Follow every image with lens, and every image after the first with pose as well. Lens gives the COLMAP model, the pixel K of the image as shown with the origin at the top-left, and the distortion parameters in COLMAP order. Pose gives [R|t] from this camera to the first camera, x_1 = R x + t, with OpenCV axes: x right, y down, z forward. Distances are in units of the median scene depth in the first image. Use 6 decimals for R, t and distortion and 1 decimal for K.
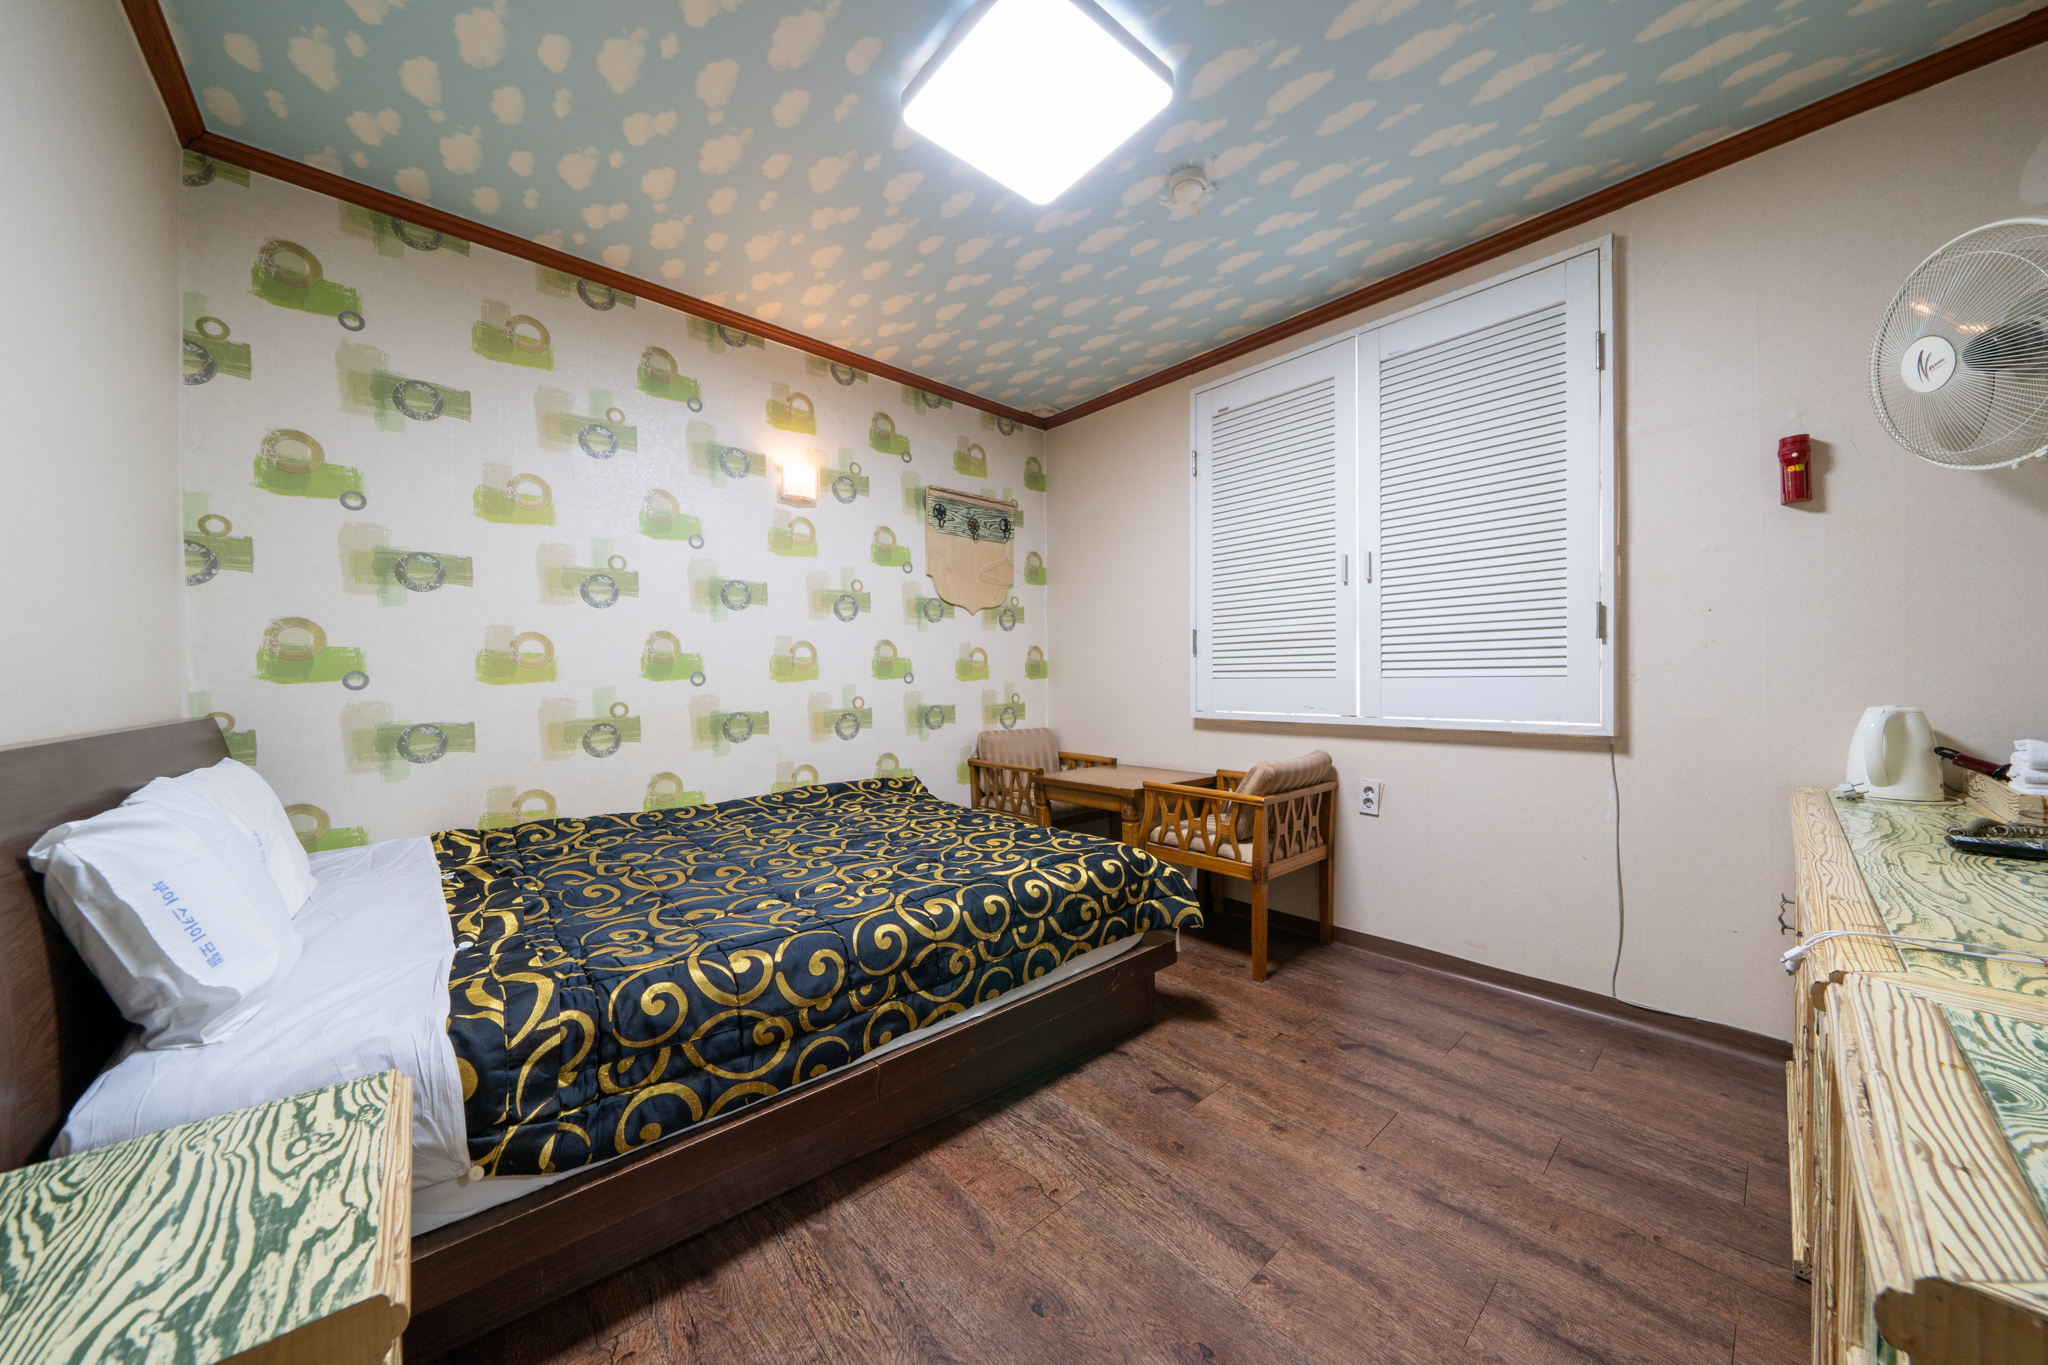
lens RADIAL K [[700.3, 0, 1035.7], [0, 700.3, 682.5], [0, 0, 1]] dist [-0.003786, -0.000612]
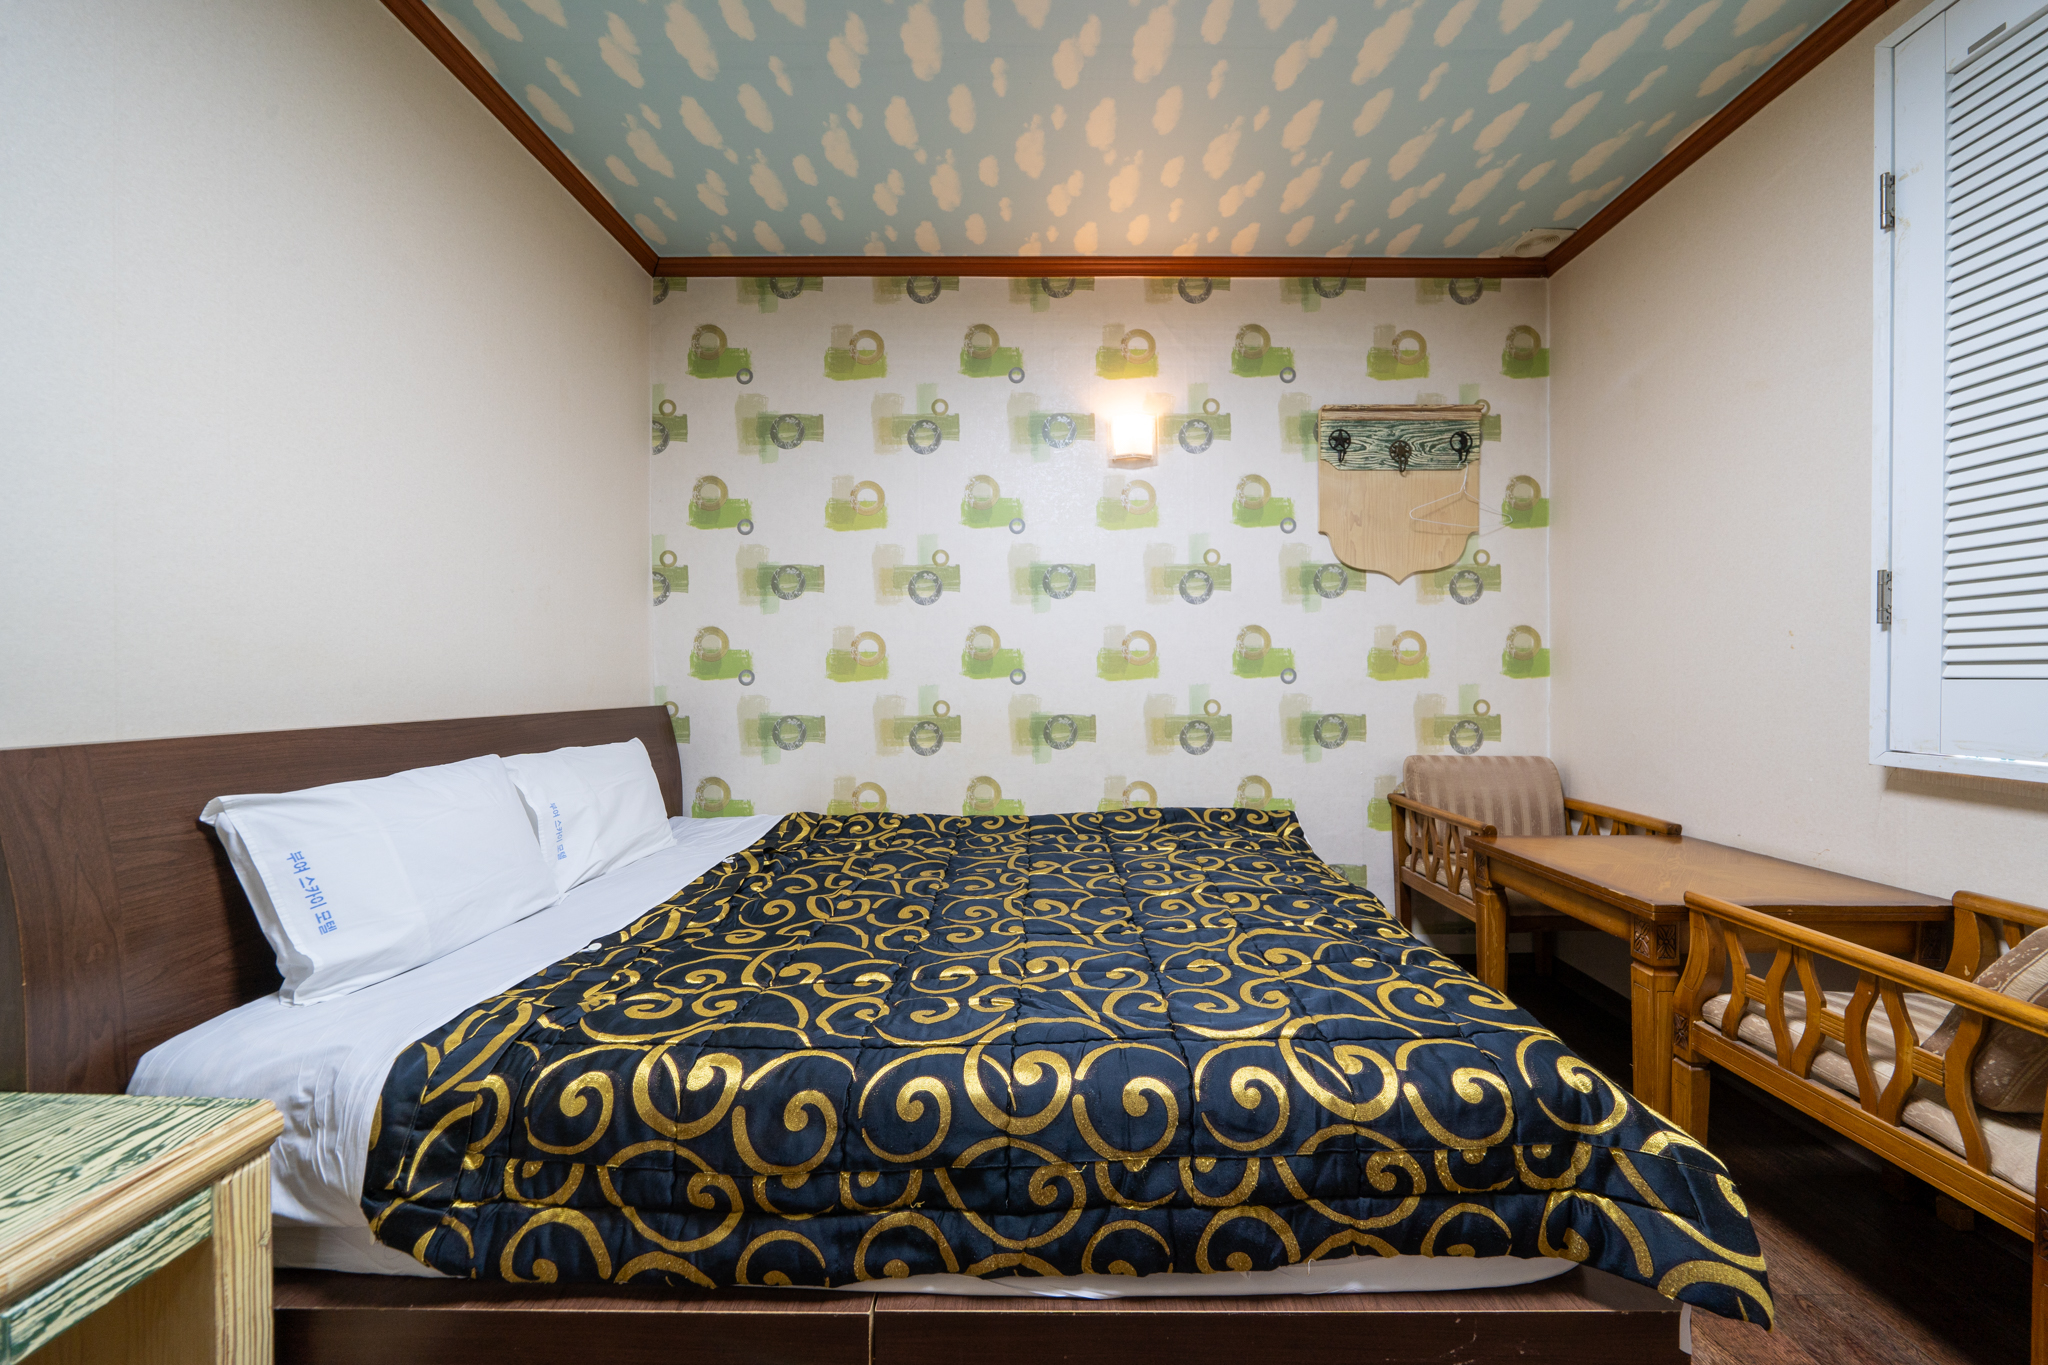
lens RADIAL K [[700.3, 0, 1035.7], [0, 700.3, 682.5], [0, 0, 1]] dist [-0.003786, -0.000612]
pose [[0.732500, 0.008626, -0.680712, 0.167103], [-0.005098, 0.999961, 0.007186, -0.004385], [0.680748, -0.001793, 0.732516, 0.377754]]
